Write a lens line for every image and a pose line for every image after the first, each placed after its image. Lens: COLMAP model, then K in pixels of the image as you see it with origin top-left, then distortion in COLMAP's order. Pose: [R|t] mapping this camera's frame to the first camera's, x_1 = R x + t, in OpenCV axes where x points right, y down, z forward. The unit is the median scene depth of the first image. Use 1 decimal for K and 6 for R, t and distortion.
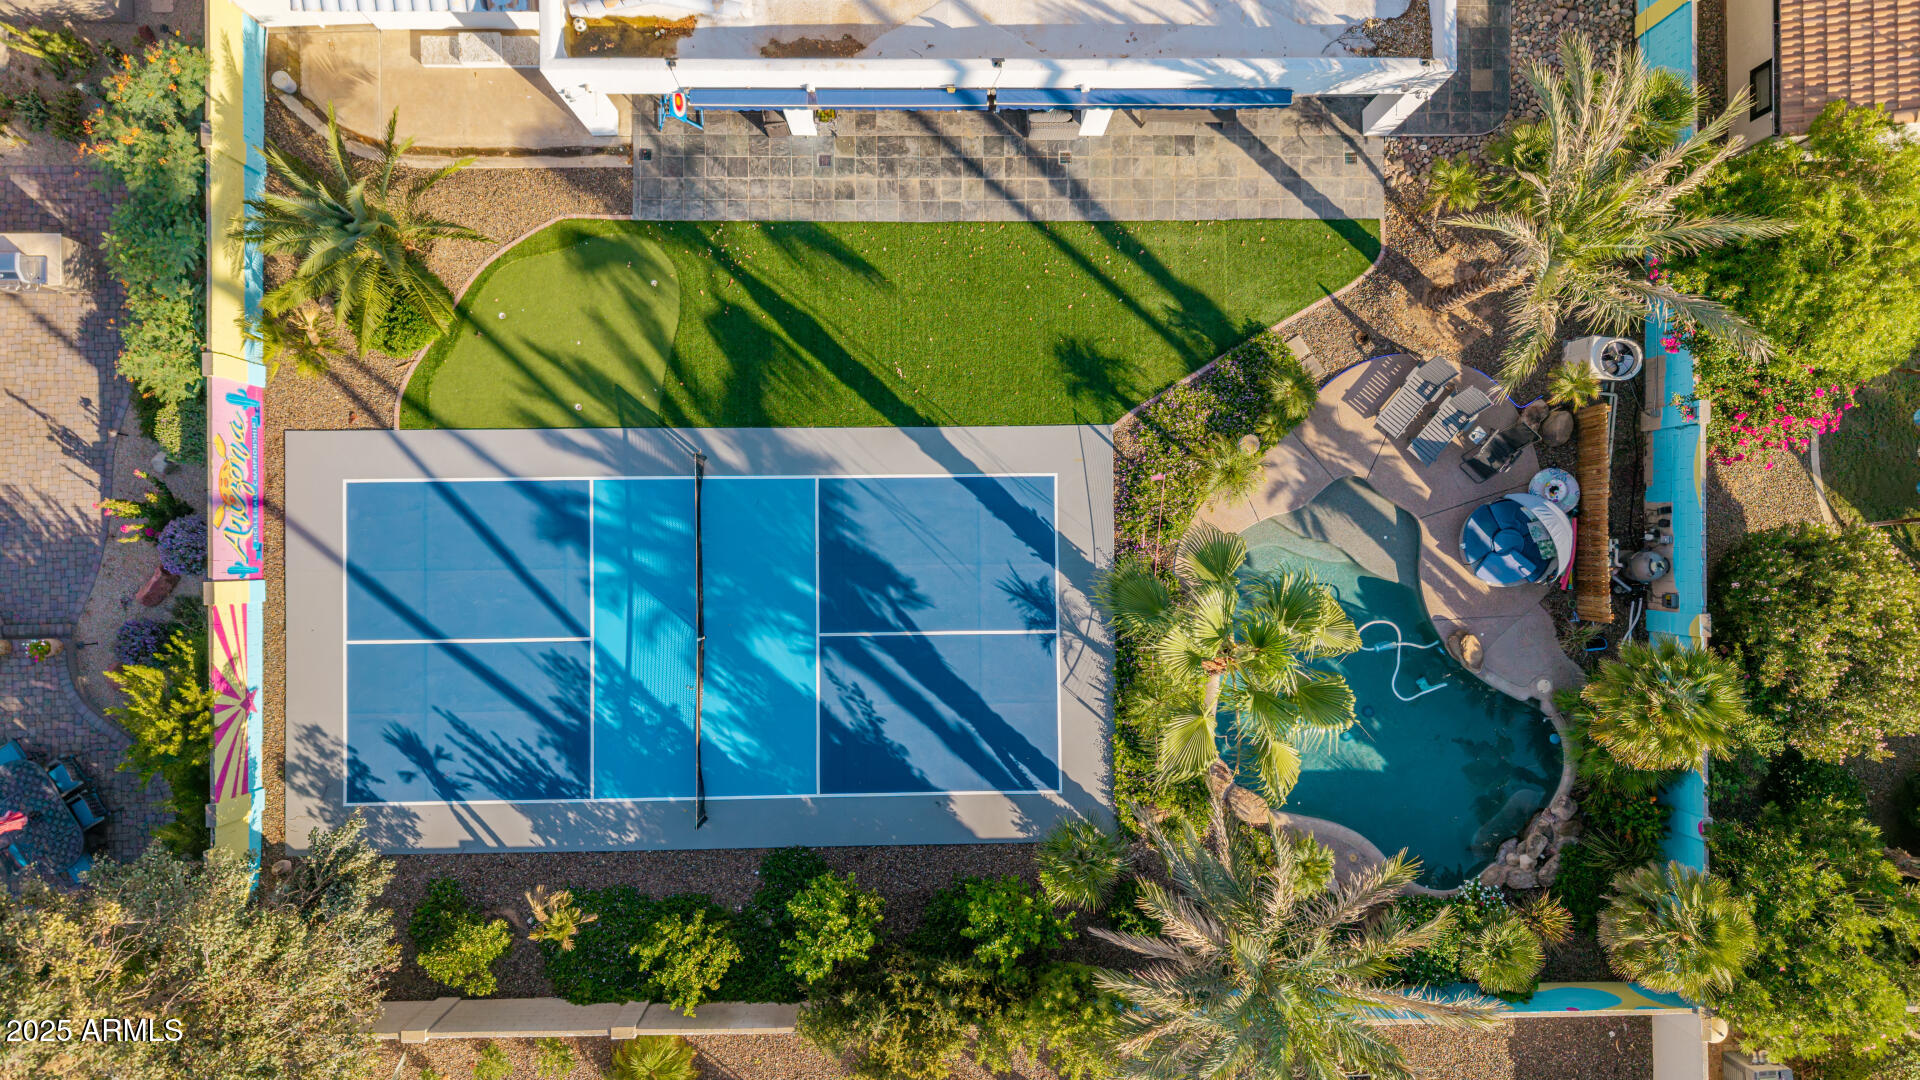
lens RADIAL K [[1231.5, 0, 949.8], [0, 1231.5, 603.4], [0, 0, 1]] dist [0.022149, -0.001041]
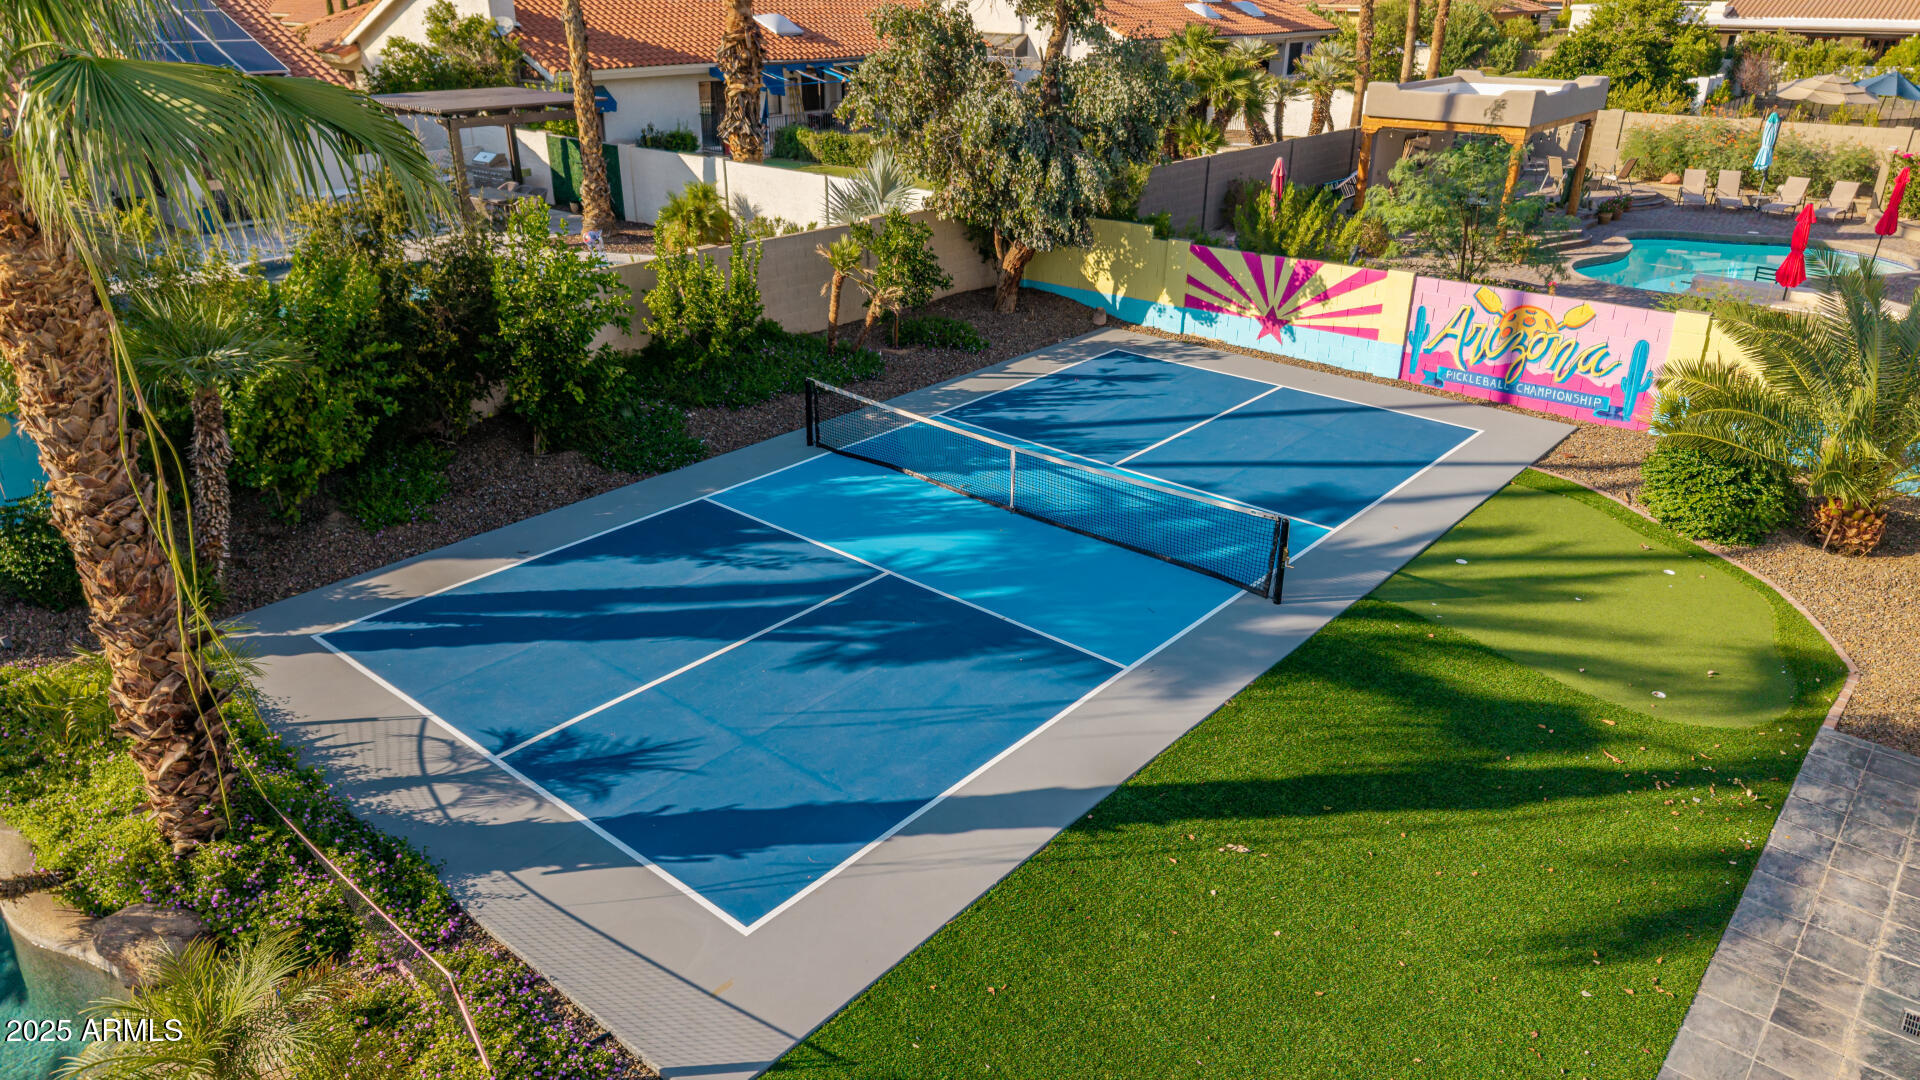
lens RADIAL K [[1259.8, 0, 954.9], [0, 1259.8, 550.0], [0, 0, 1]] dist [-0.007649, -0.001973]
pose [[-0.656003, 0.307443, -0.689303, 0.258091], [-0.754758, -0.266763, 0.599314, -0.329621], [0.000375, 0.913409, 0.407042, 0.762246]]
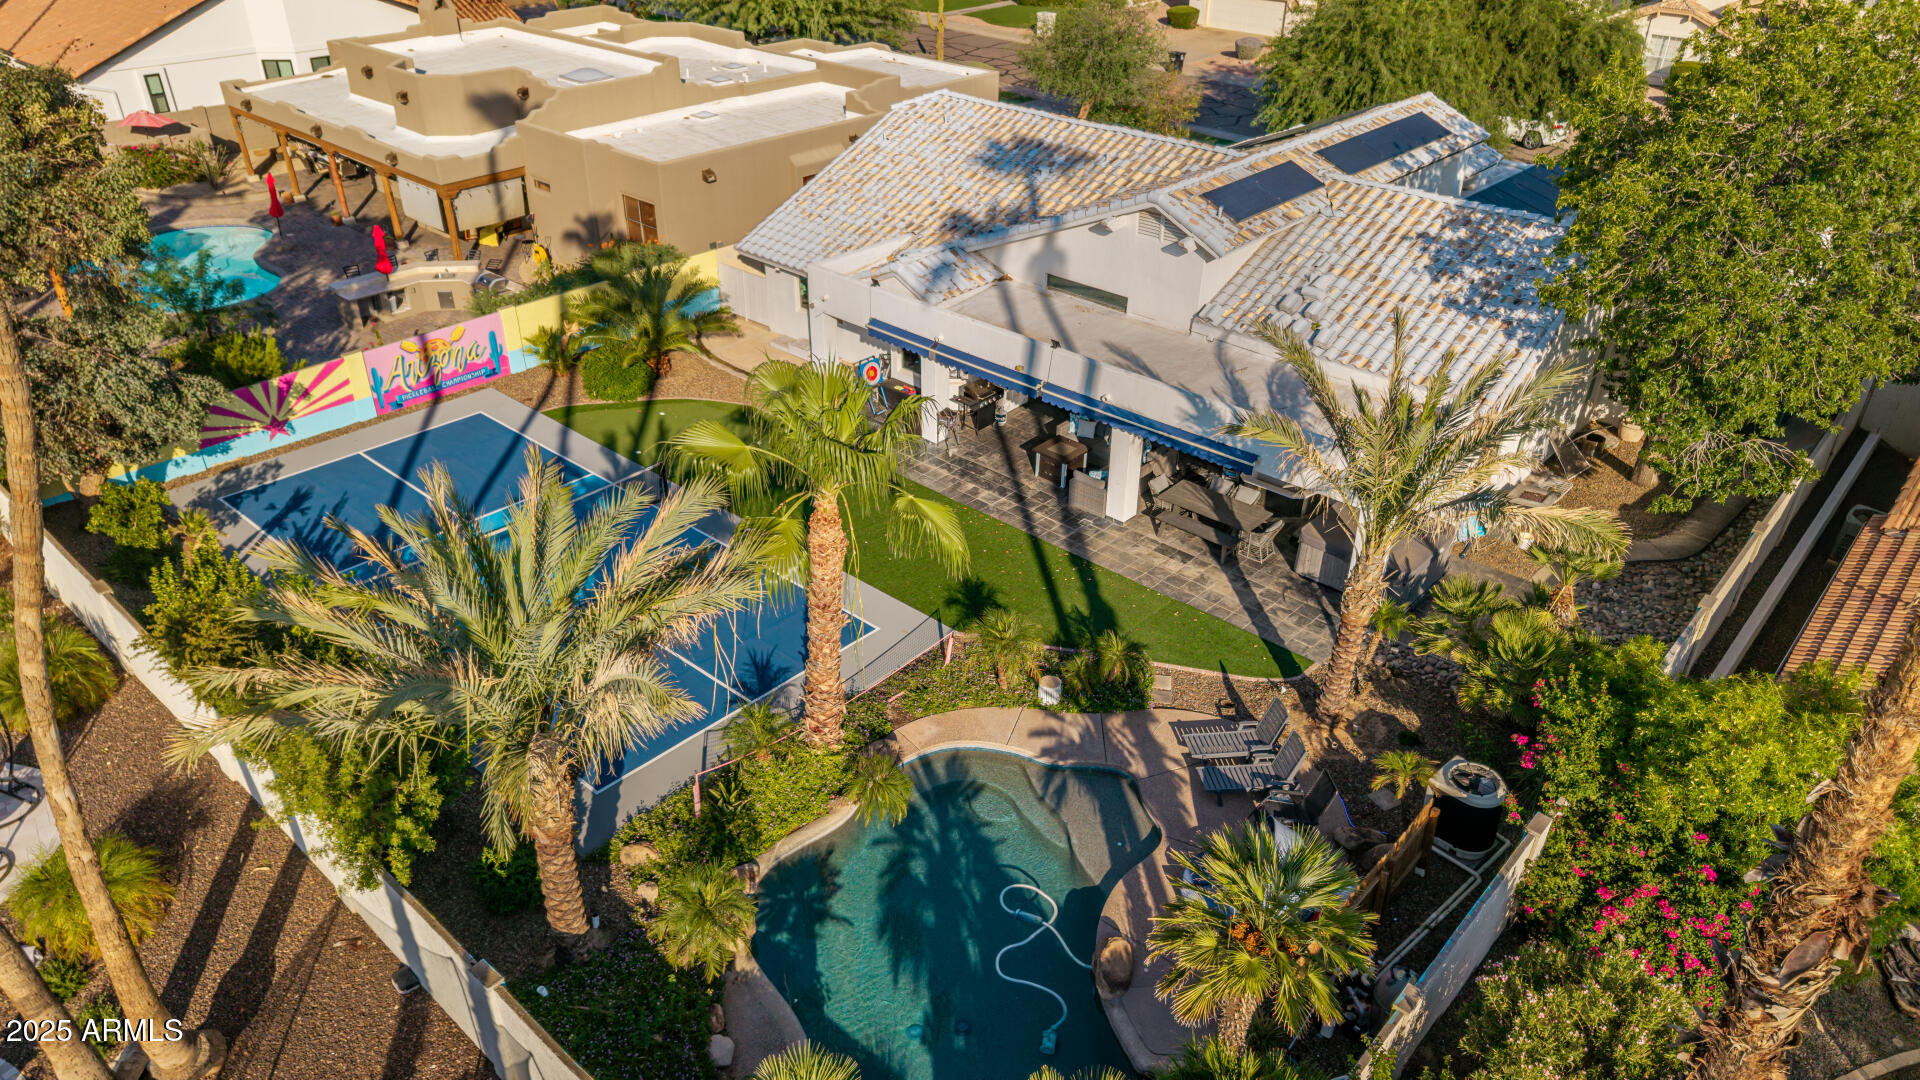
lens RADIAL K [[1259.8, 0, 954.9], [0, 1259.8, 550.0], [0, 0, 1]] dist [-0.007649, -0.001973]
pose [[0.739129, 0.361255, -0.568491, 0.668092], [-0.673504, 0.385168, -0.630903, 0.451407], [-0.008952, 0.849200, 0.527996, 0.430687]]
